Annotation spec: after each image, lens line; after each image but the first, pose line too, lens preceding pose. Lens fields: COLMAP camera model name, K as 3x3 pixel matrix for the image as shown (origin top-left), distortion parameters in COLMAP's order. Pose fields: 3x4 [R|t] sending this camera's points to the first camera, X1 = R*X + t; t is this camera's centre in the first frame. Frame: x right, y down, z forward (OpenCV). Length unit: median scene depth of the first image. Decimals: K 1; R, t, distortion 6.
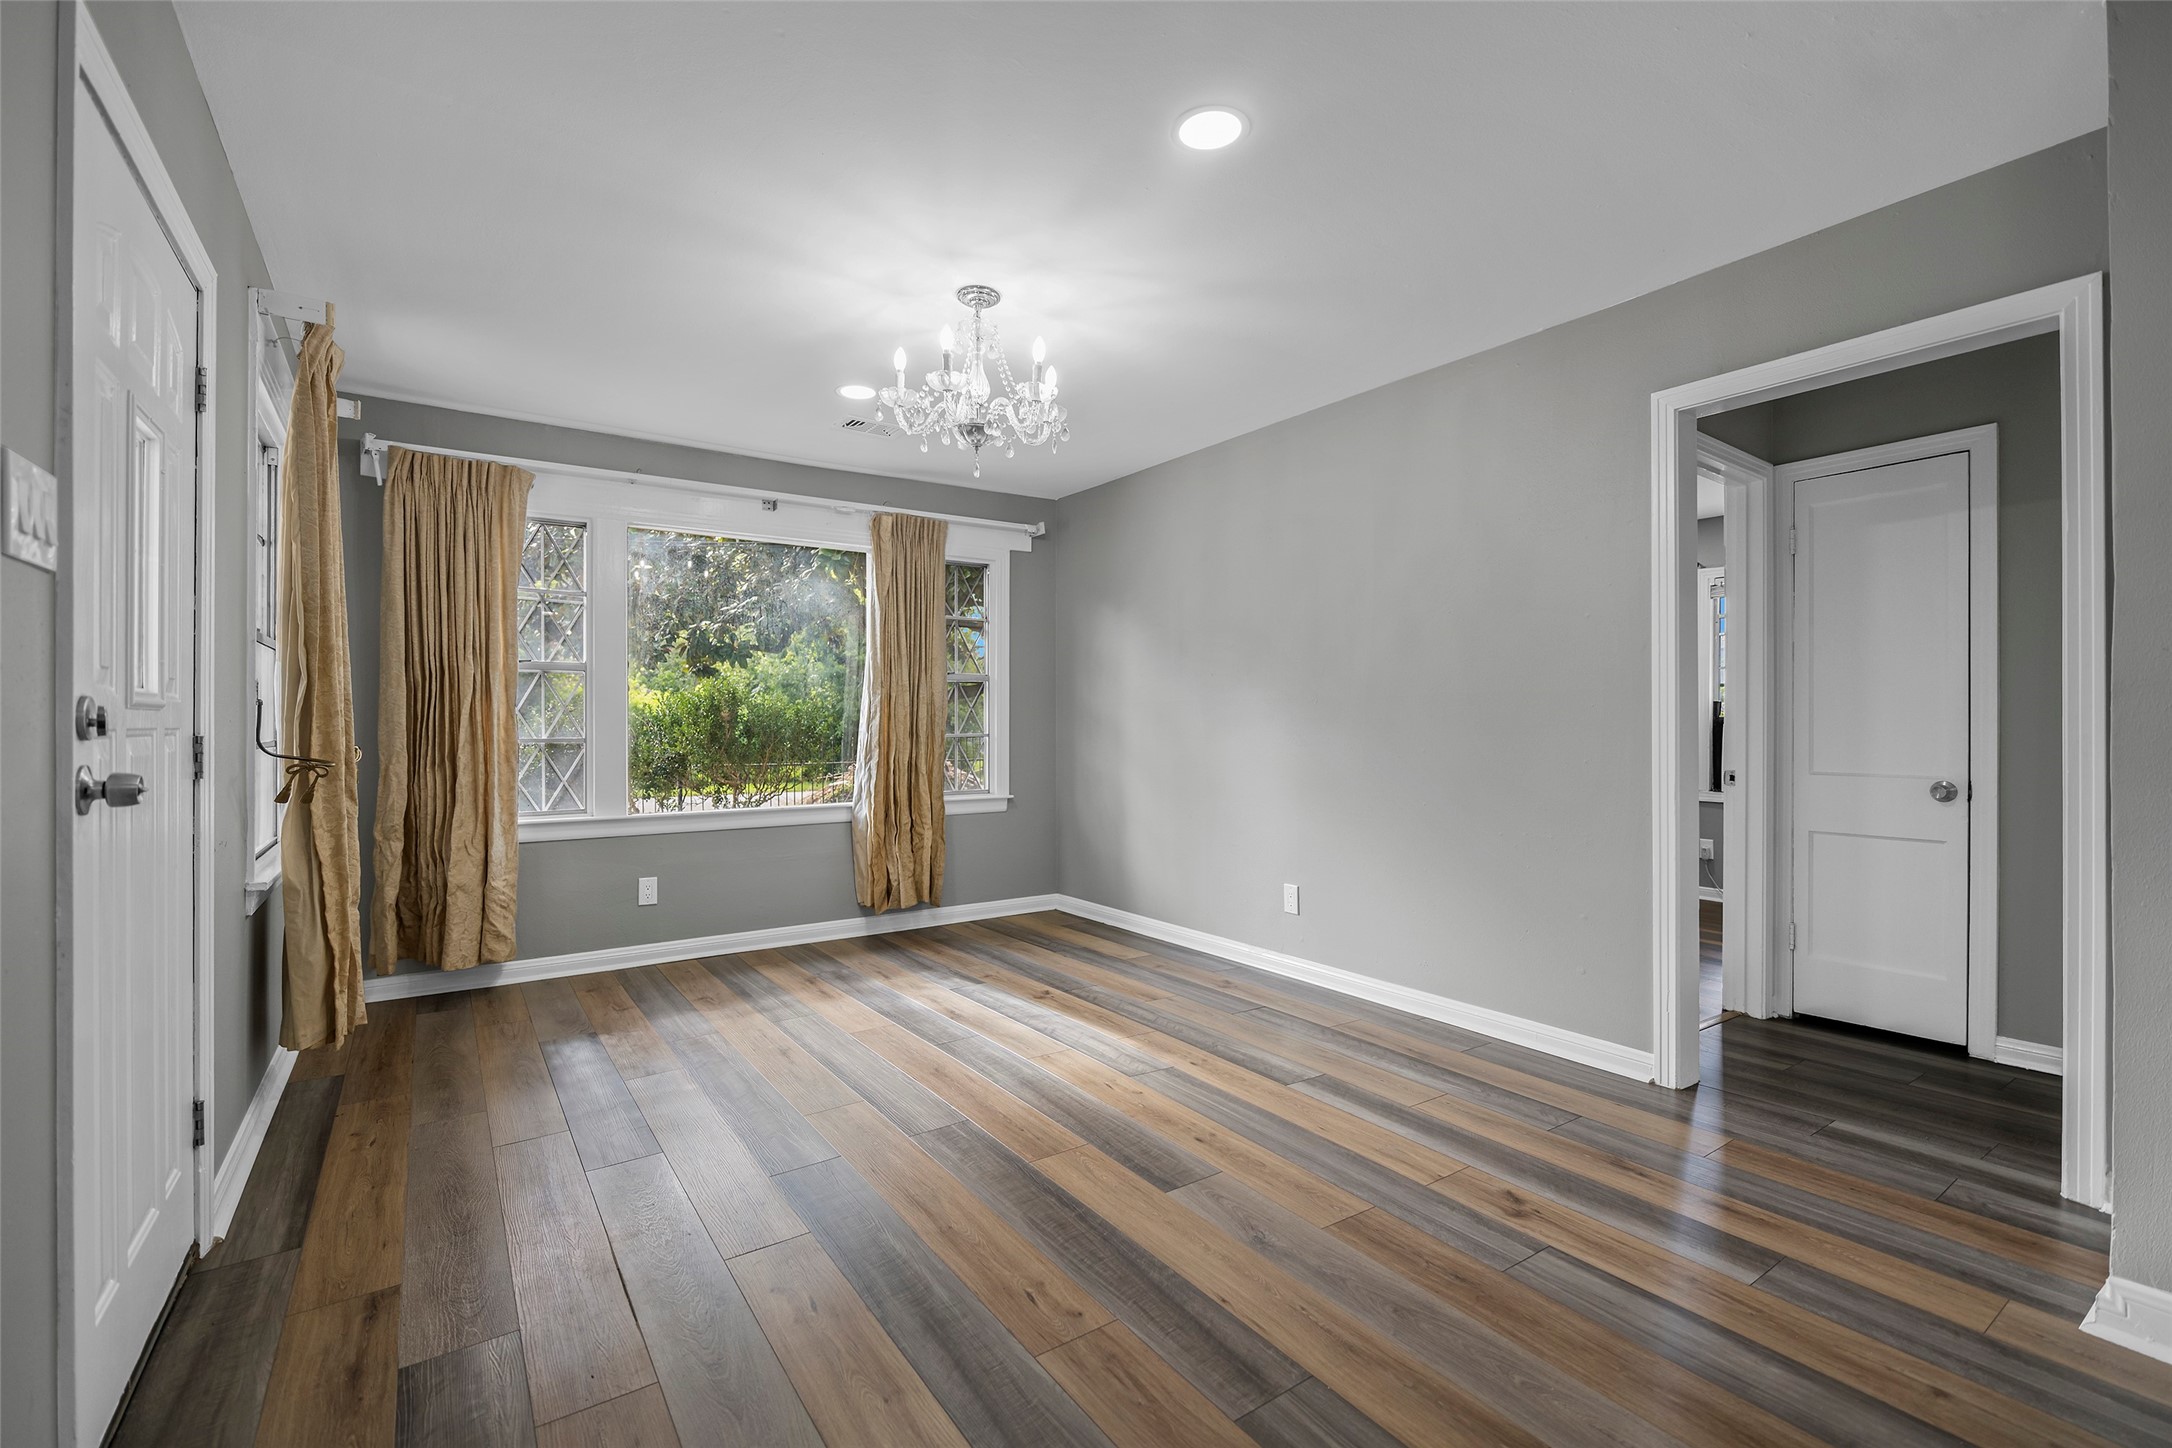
lens RADIAL K [[949.3, 0, 1088.2], [0, 949.3, 723.4], [0, 0, 1]] dist [-0.002015, -0.000856]
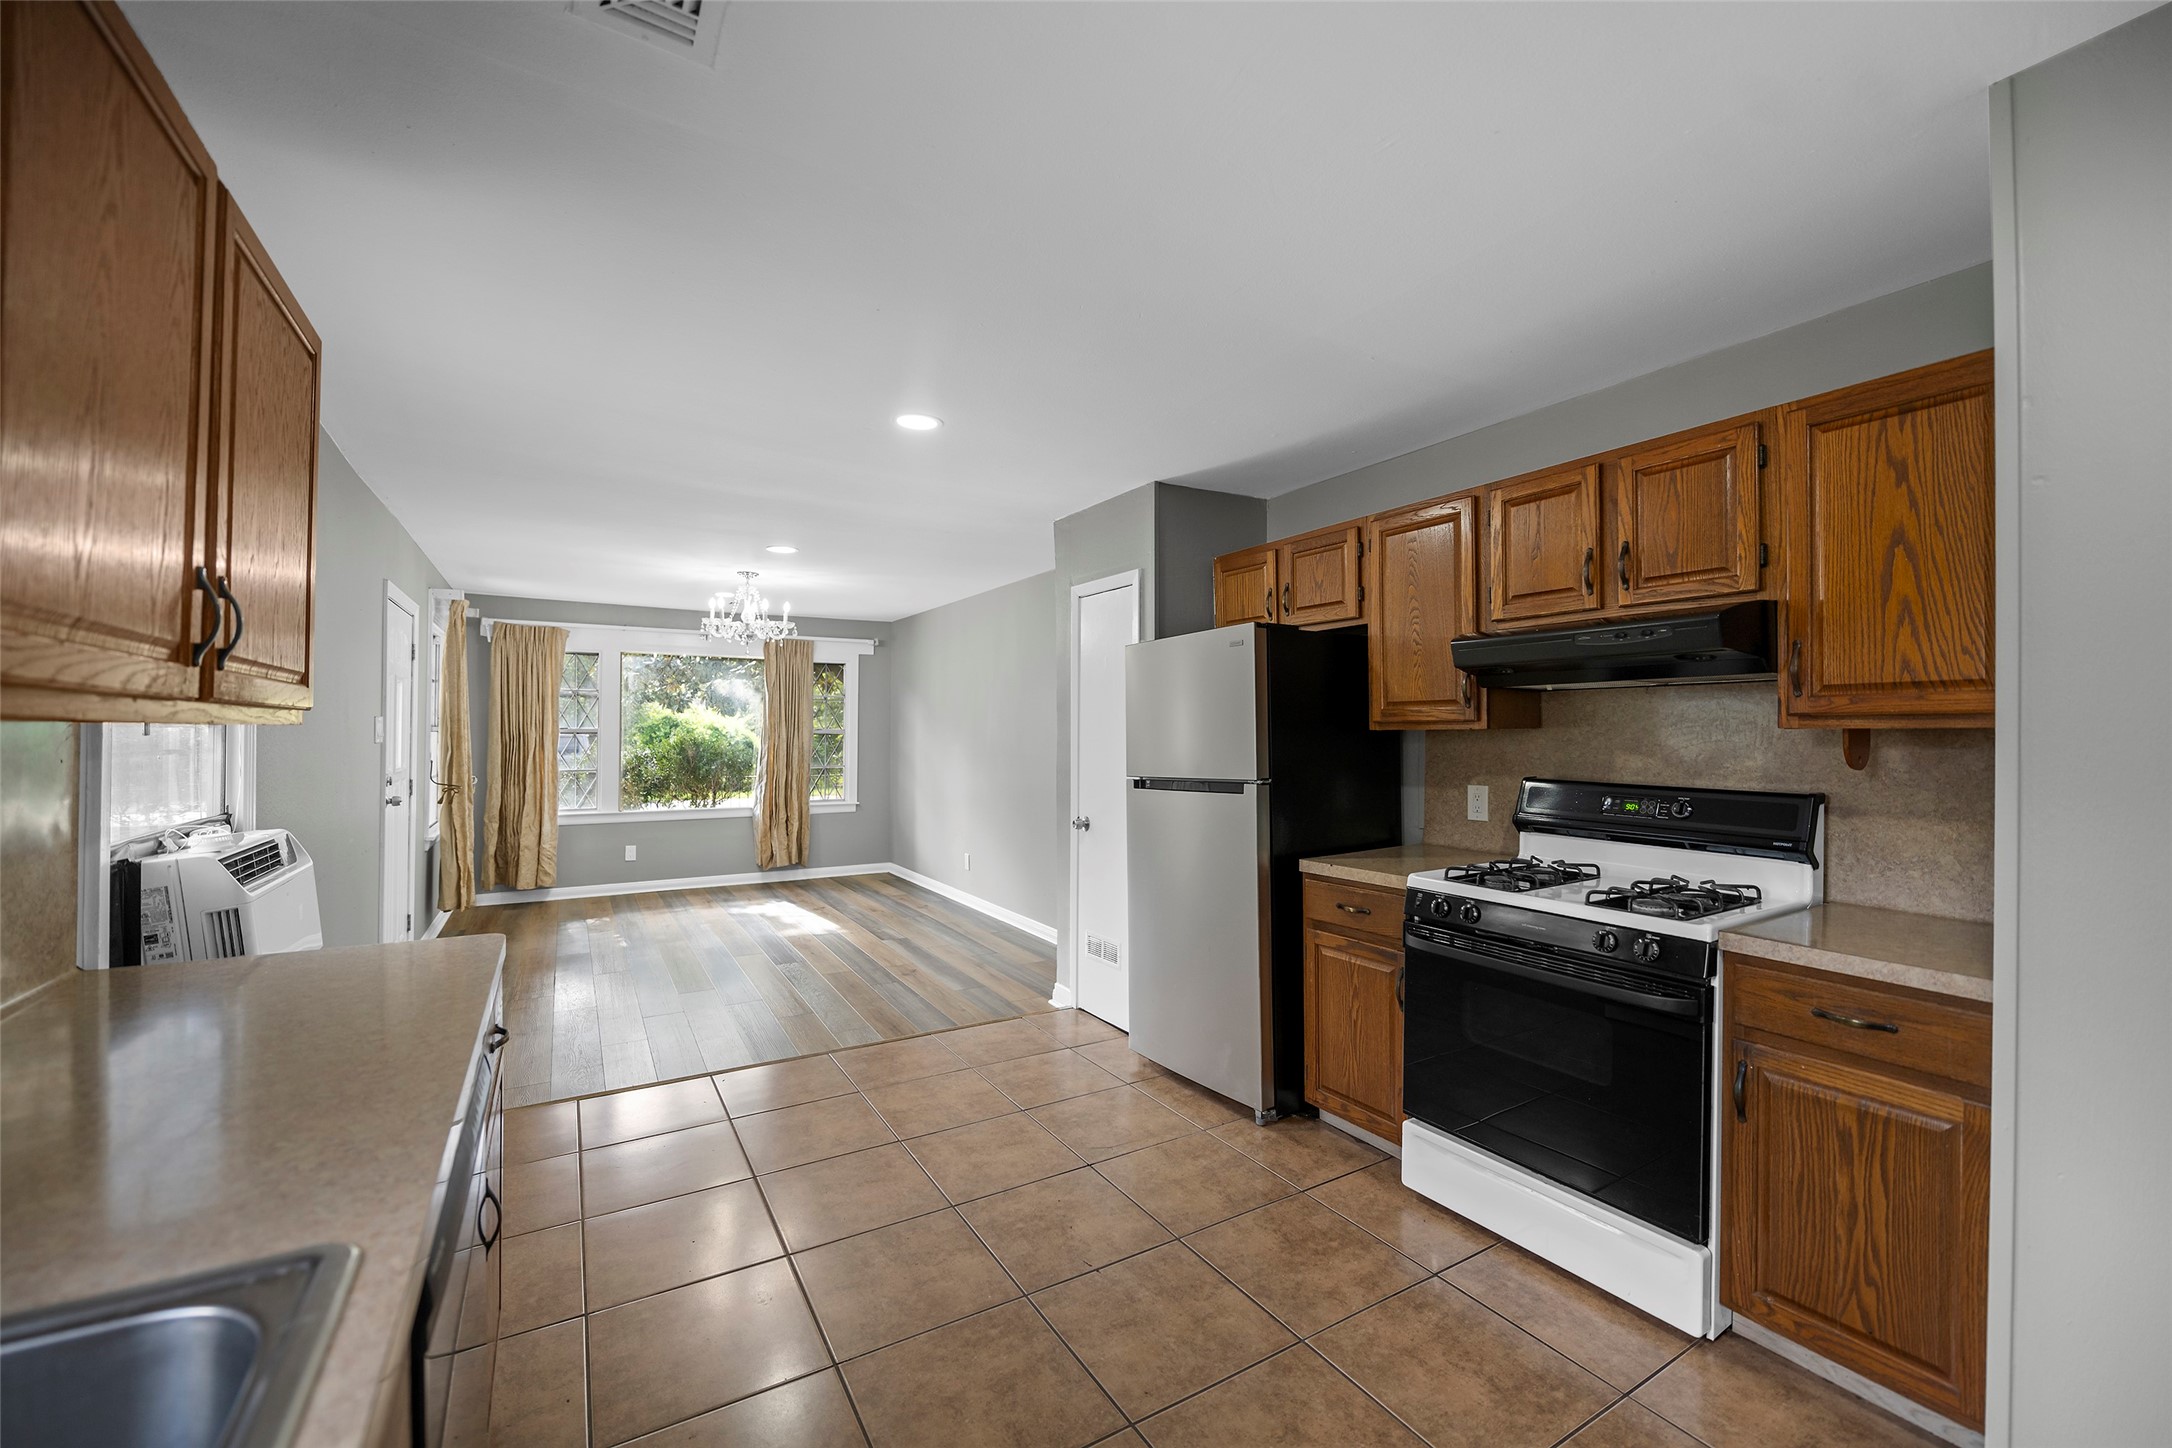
lens RADIAL K [[878.8, 0, 1087.7], [0, 878.8, 725.6], [0, 0, 1]] dist [-0.000186, 0.000435]
pose [[0.997508, 0.005348, -0.070353, 0.595628], [-0.005911, 0.999952, -0.007802, -0.067809], [0.070308, 0.008198, 0.997492, -0.700640]]
